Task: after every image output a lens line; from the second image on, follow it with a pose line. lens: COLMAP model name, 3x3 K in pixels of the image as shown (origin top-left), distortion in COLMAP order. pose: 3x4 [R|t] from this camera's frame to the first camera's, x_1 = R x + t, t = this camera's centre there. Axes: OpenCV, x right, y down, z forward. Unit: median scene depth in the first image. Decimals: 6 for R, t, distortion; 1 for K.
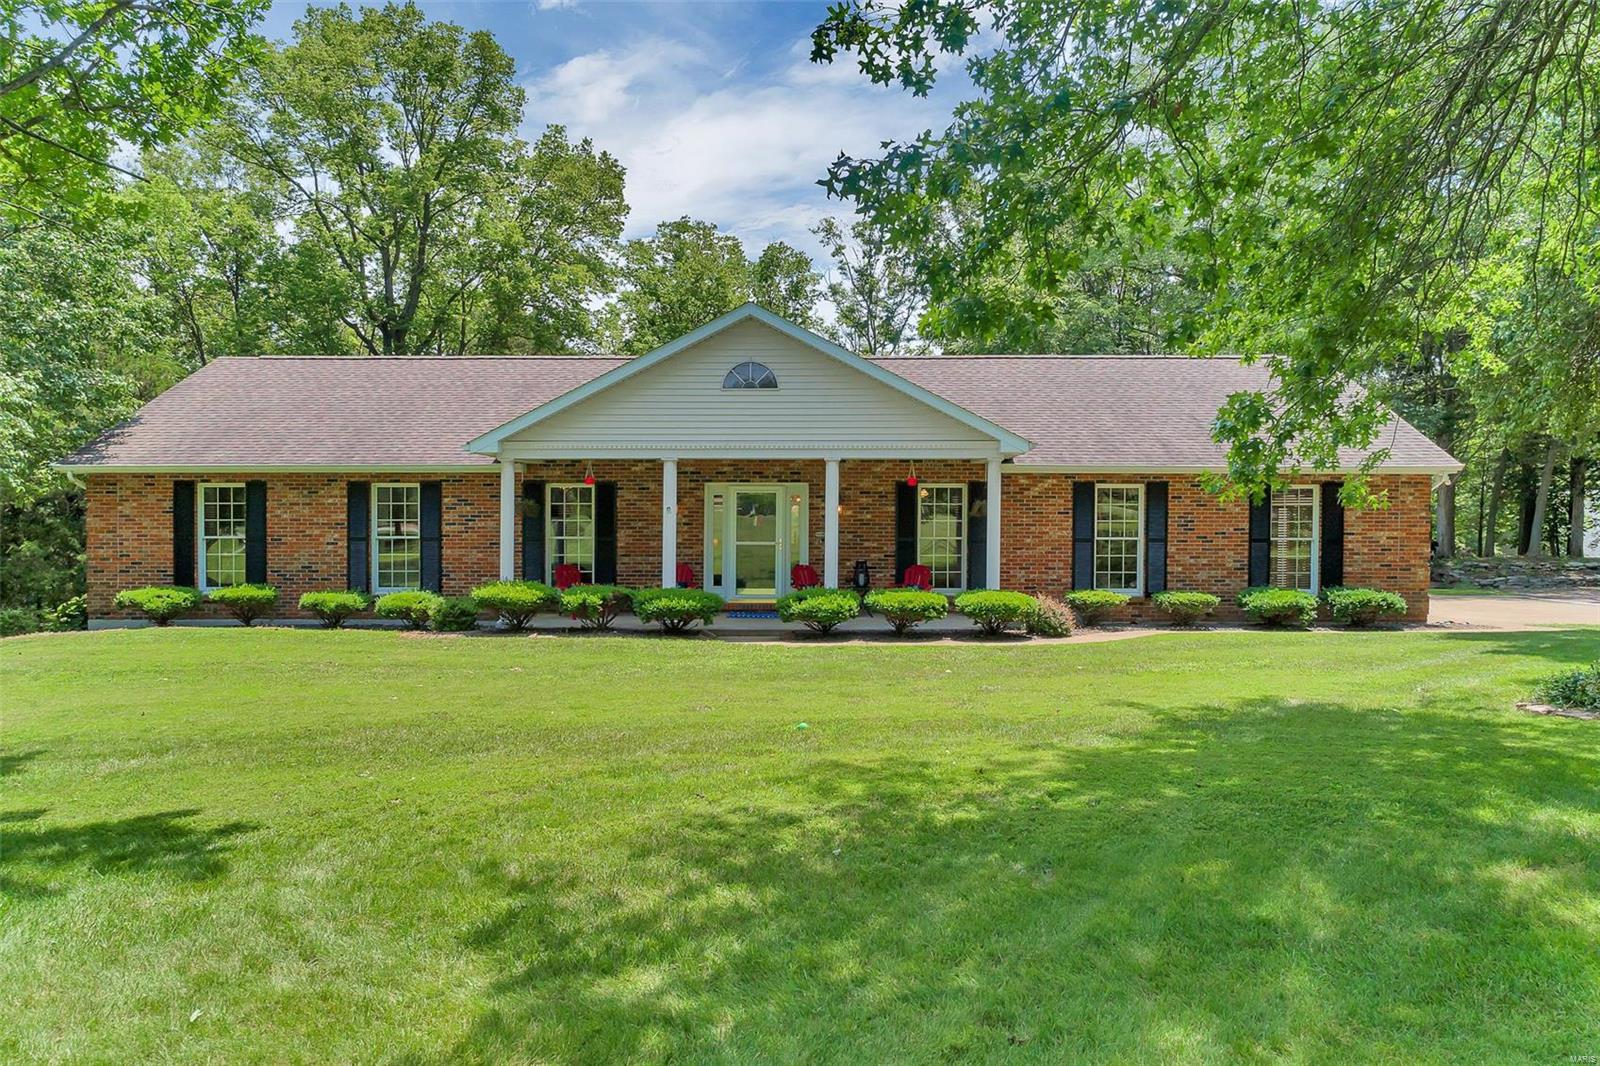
lens RADIAL K [[1100.1, 0, 804.3], [0, 1100.1, 525.7], [0, 0, 1]] dist [-0.011050, 0.013227]
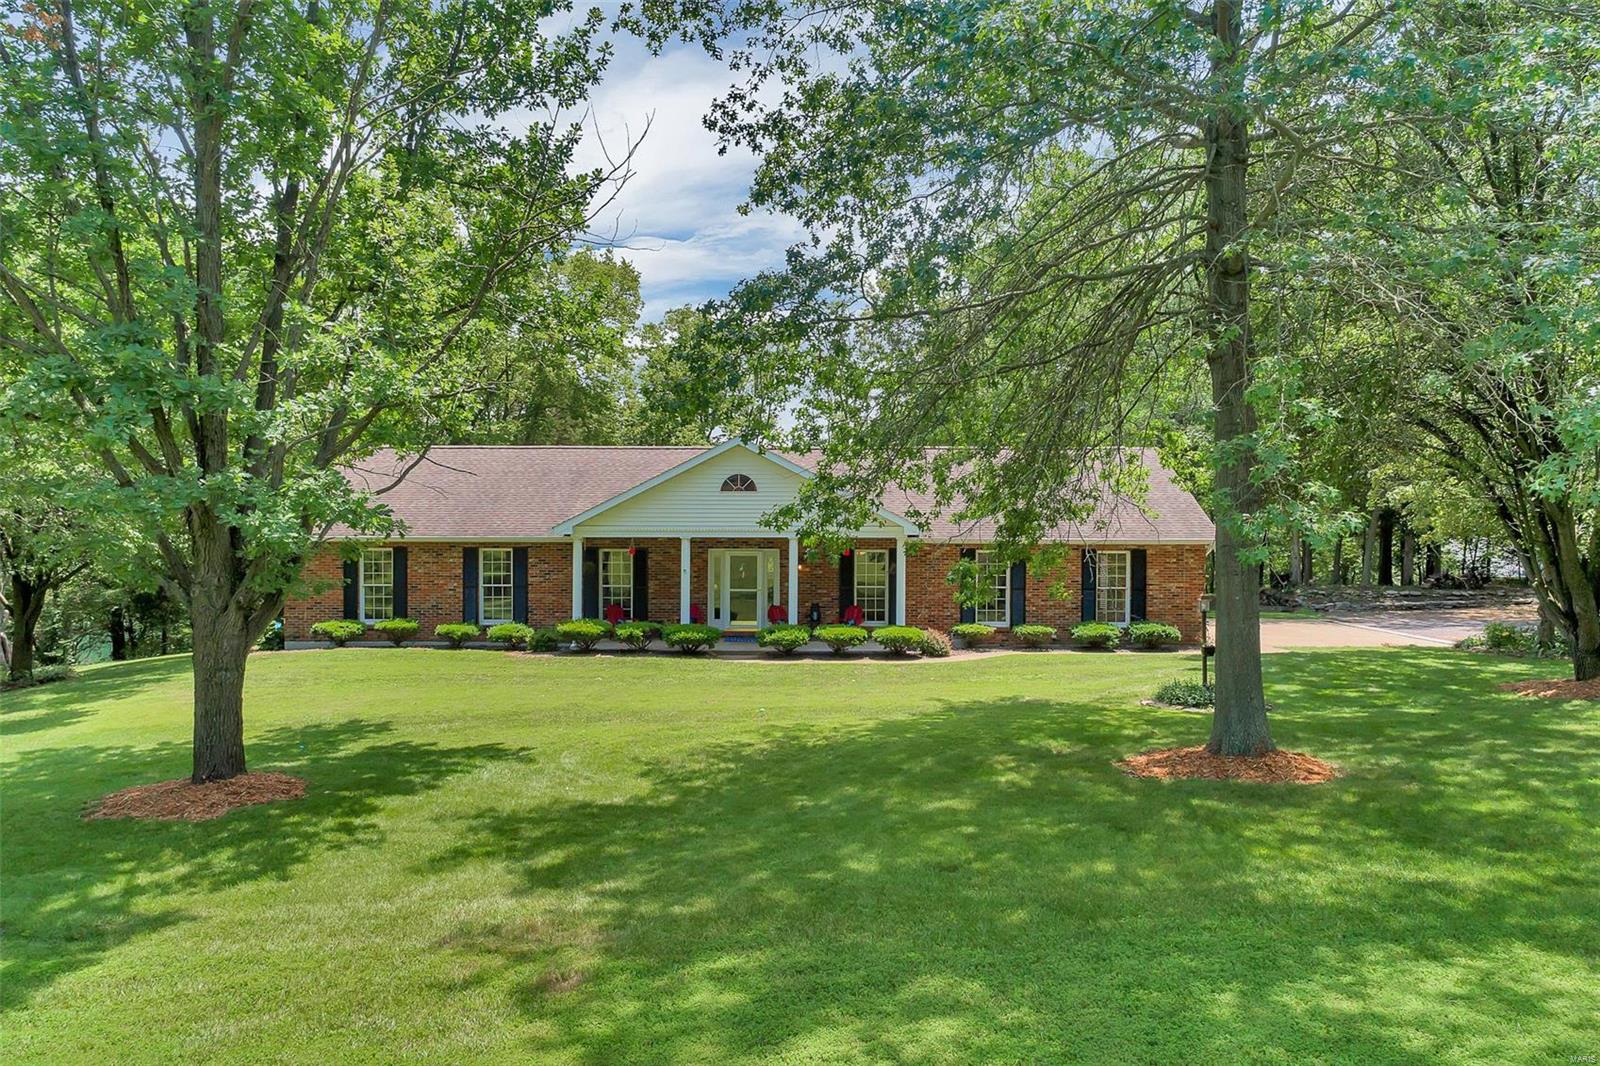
lens RADIAL K [[1100.1, 0, 803.8], [0, 1100.1, 539.2], [0, 0, 1]] dist [-0.011050, 0.013227]
pose [[0.999990, 0.002586, 0.003682, 0.031720], [-0.002633, 0.999912, 0.012994, -0.073554], [-0.003648, -0.013003, 0.999909, -0.474797]]
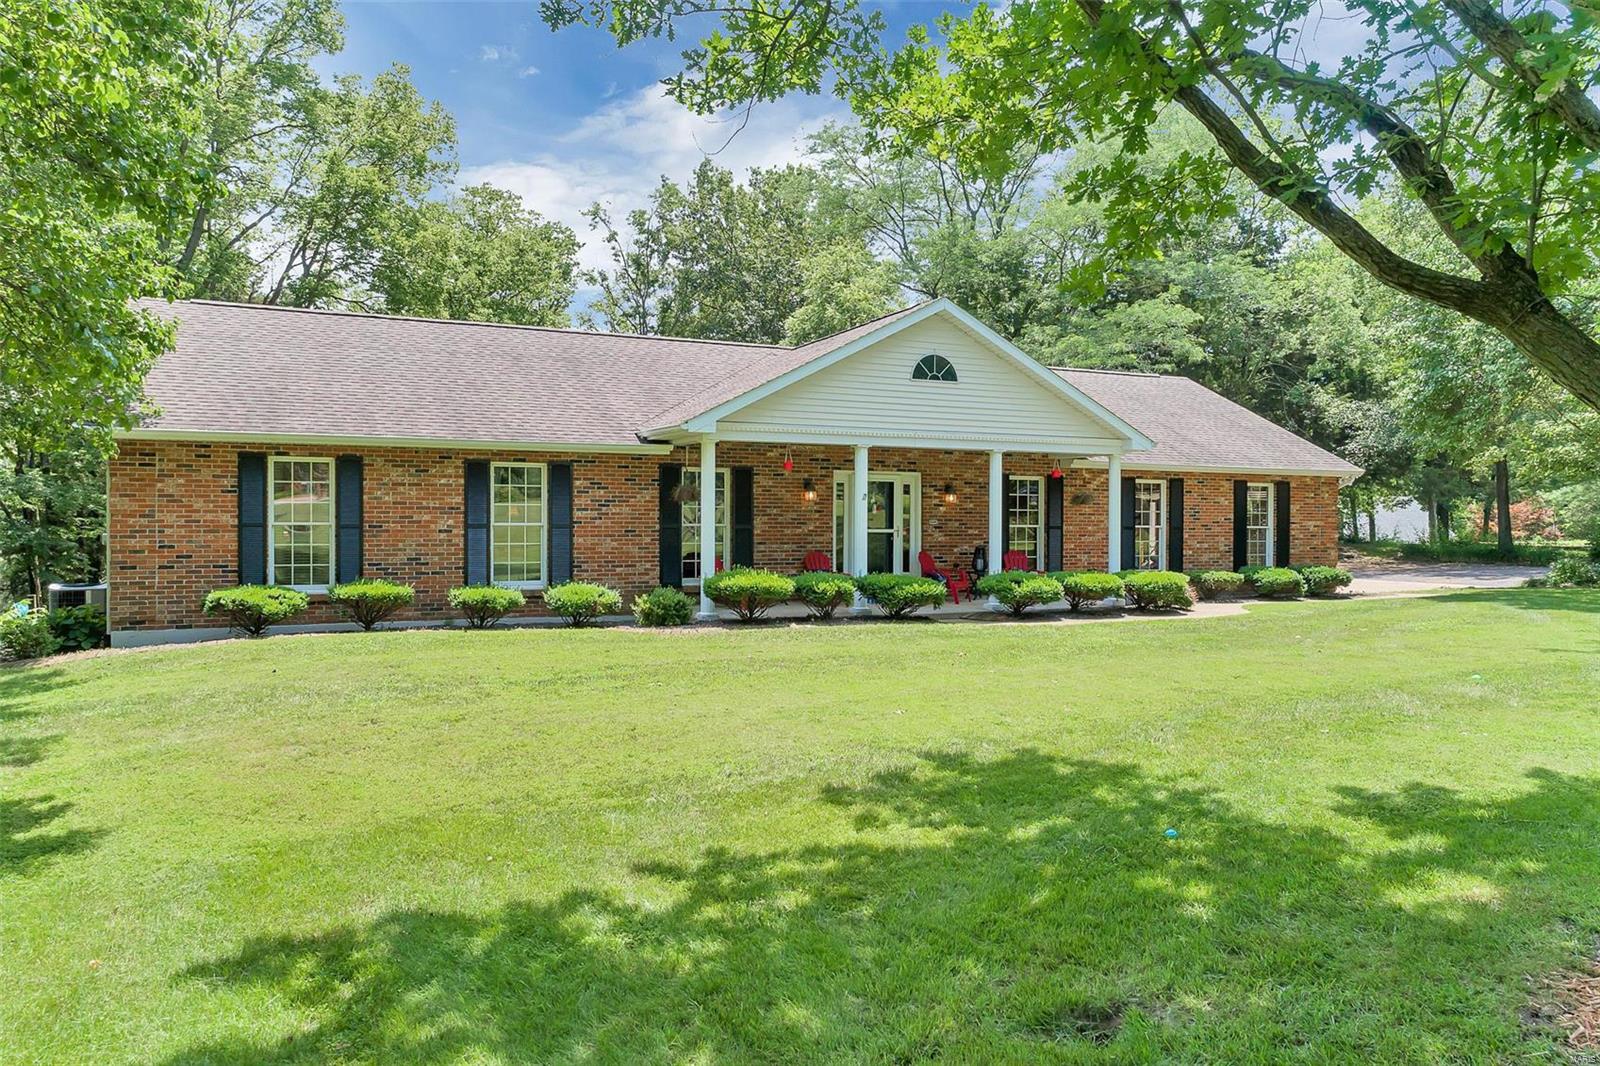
lens RADIAL K [[1100.1, 0, 803.6], [0, 1100.1, 536.9], [0, 0, 1]] dist [-0.011050, 0.013227]
pose [[0.904990, -0.002891, 0.425422, -0.560411], [-0.004054, 0.999873, 0.015418, 0.006633], [-0.425413, -0.015678, 0.904864, 0.111611]]
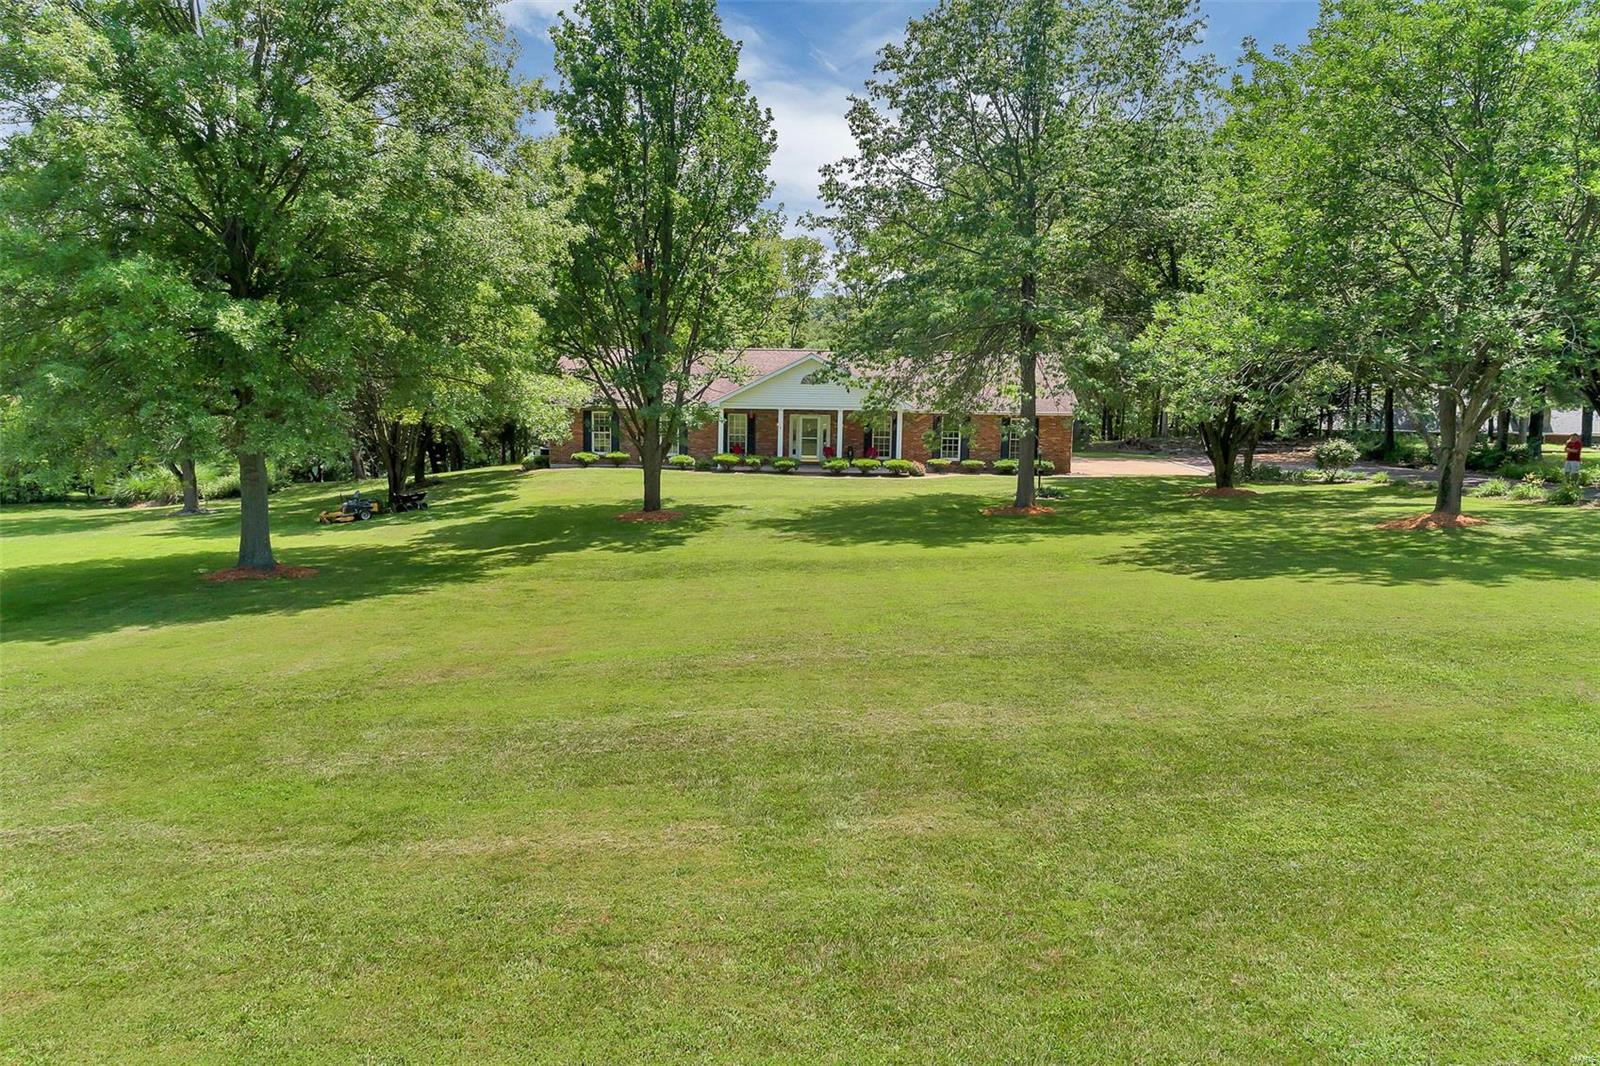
lens RADIAL K [[1100.1, 0, 795.8], [0, 1100.1, 529.1], [0, 0, 1]] dist [-0.011050, 0.013227]
pose [[0.999859, 0.014784, 0.007928, -0.096939], [-0.015849, 0.987394, 0.157489, -0.185347], [-0.005499, -0.157593, 0.987489, -1.634239]]
